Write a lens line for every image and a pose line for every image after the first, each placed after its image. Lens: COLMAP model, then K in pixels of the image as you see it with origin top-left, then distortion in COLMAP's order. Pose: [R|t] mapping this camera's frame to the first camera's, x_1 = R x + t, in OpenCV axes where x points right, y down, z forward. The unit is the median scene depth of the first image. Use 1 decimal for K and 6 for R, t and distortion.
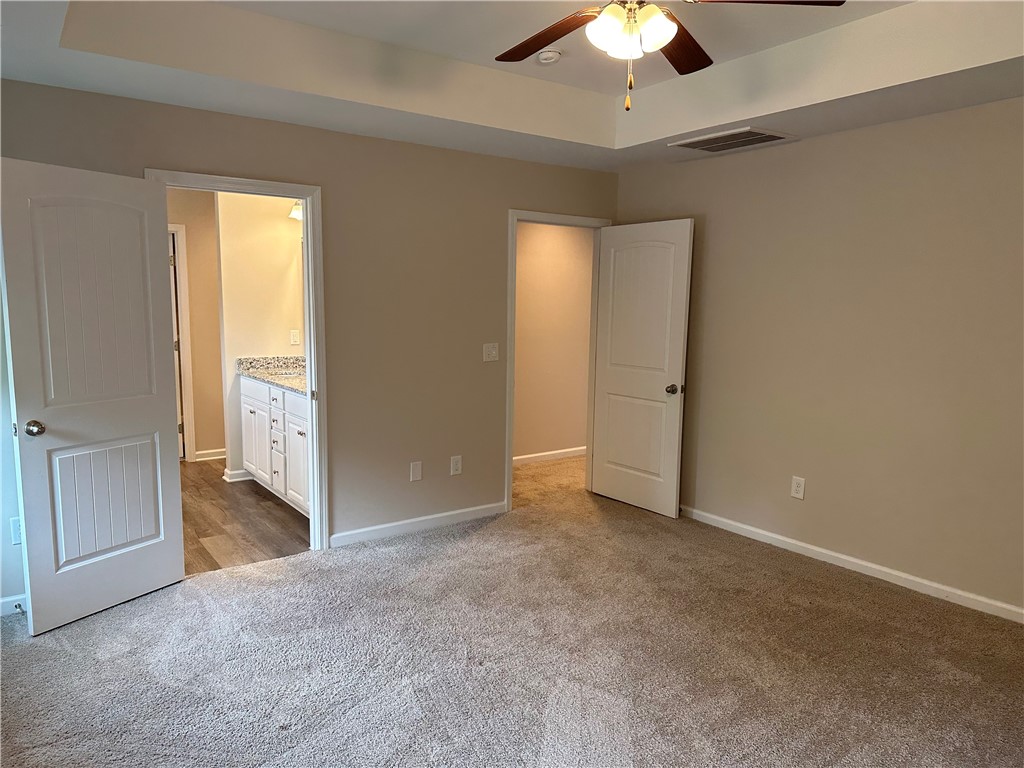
lens RADIAL K [[708.9, 0, 504.3], [0, 708.9, 378.9], [0, 0, 1]] dist [0.073487, -0.100226]
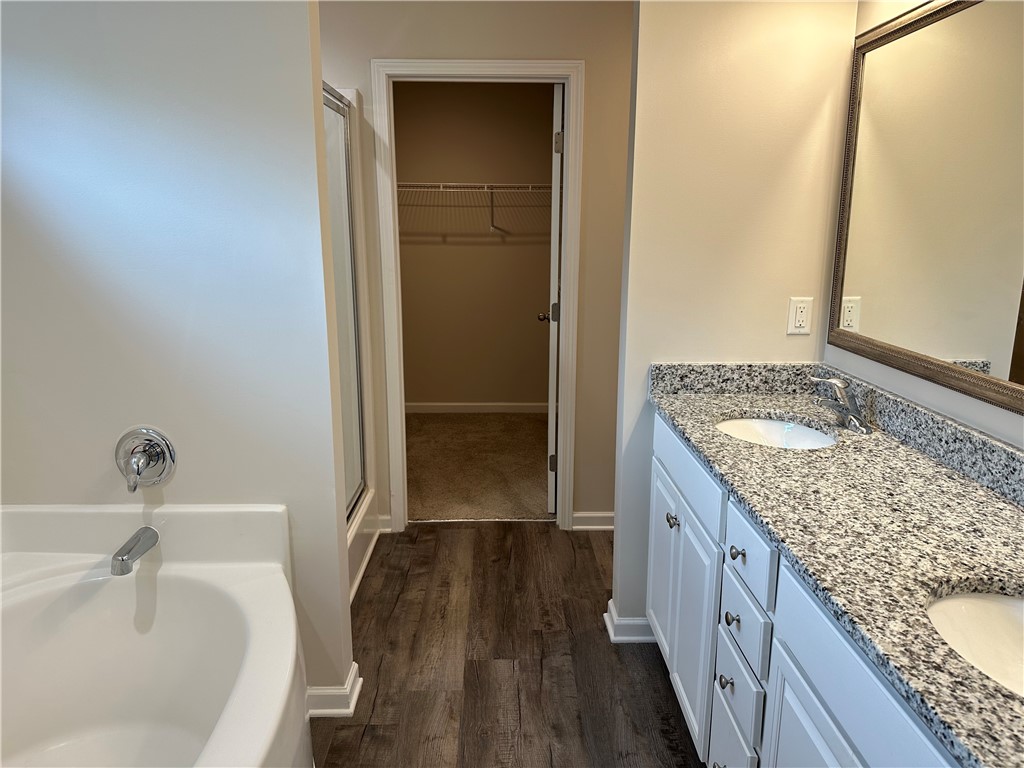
lens RADIAL K [[708.9, 0, 515.5], [0, 708.9, 374.9], [0, 0, 1]] dist [0.073487, -0.100226]
pose [[0.826761, 0.113957, -0.550890, -0.283704], [-0.059693, 0.991510, 0.115518, -0.085136], [0.559377, -0.062622, 0.826545, 0.824487]]
